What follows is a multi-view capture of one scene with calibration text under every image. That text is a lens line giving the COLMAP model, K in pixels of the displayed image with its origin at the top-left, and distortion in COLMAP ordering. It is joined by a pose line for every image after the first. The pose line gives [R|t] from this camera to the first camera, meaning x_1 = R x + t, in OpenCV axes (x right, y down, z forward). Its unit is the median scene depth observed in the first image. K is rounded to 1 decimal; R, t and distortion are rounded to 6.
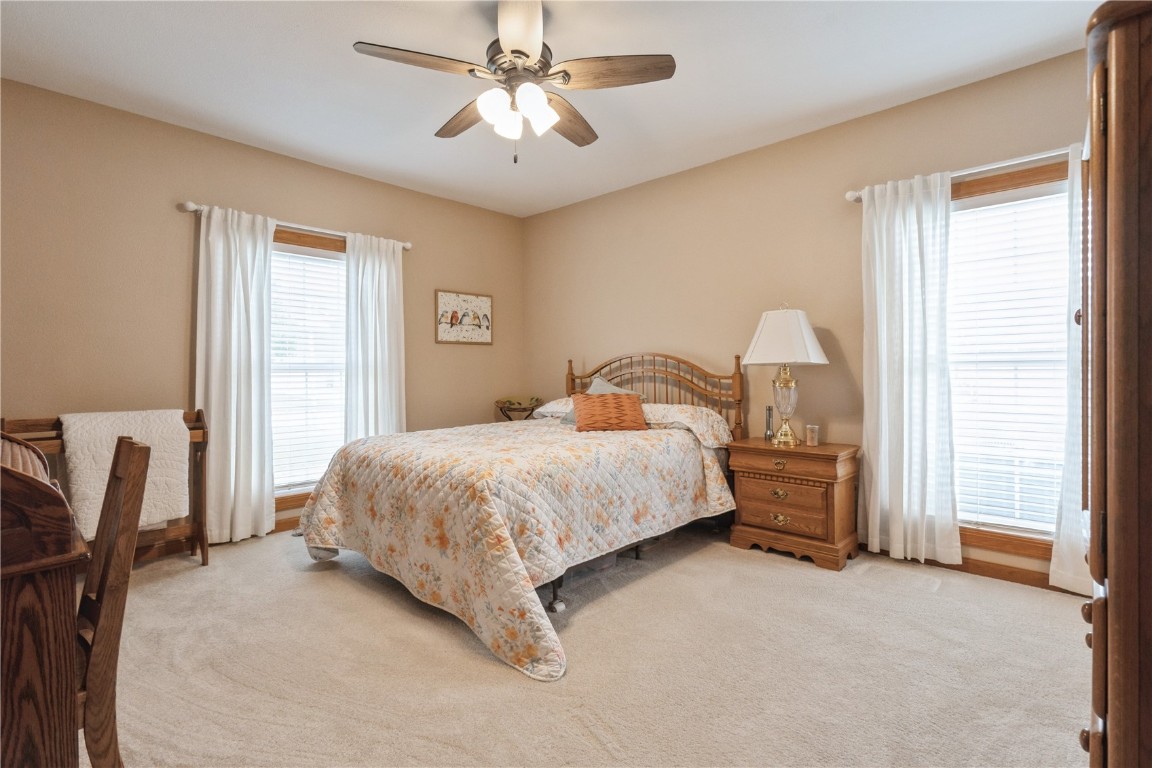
lens RADIAL K [[532.7, 0, 581.2], [0, 532.7, 378.8], [0, 0, 1]] dist [-0.005751, 0.006530]
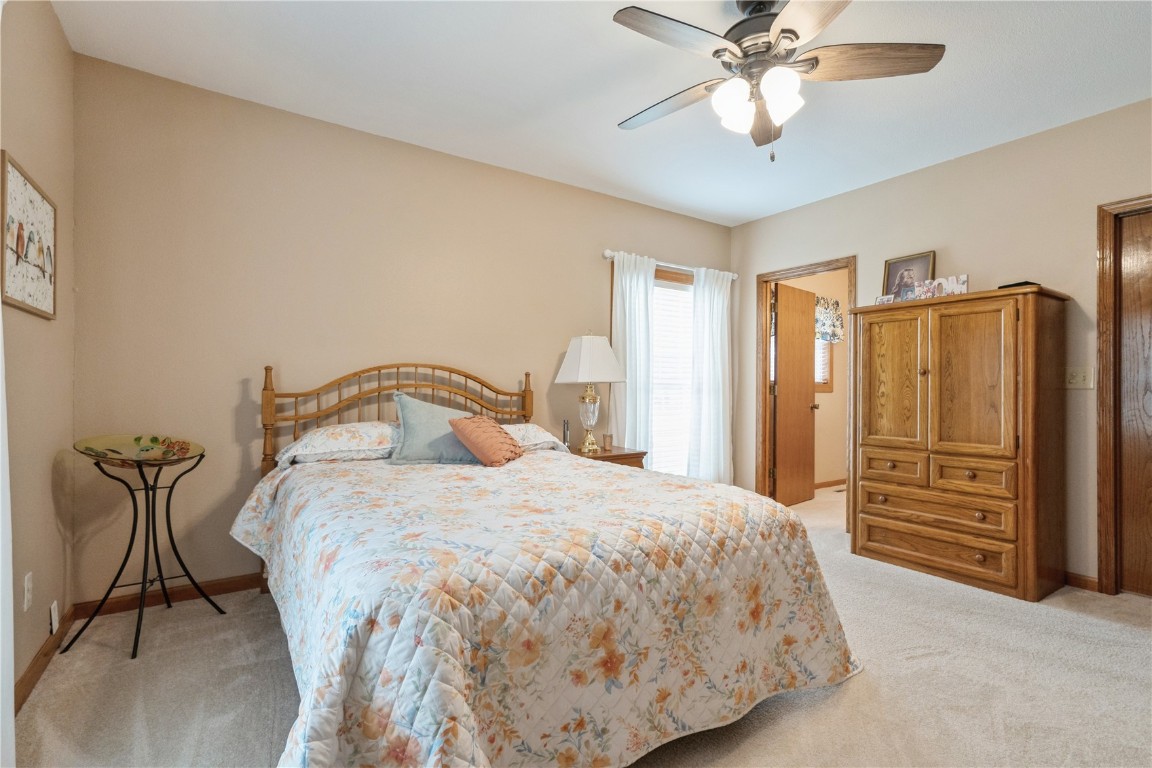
lens RADIAL K [[532.7, 0, 581.4], [0, 532.7, 385.2], [0, 0, 1]] dist [-0.005751, 0.006530]
pose [[0.217716, 0.012242, 0.975935, -0.848698], [0.006605, 0.999880, -0.014016, -0.006871], [-0.975990, 0.009498, 0.217609, 0.869403]]
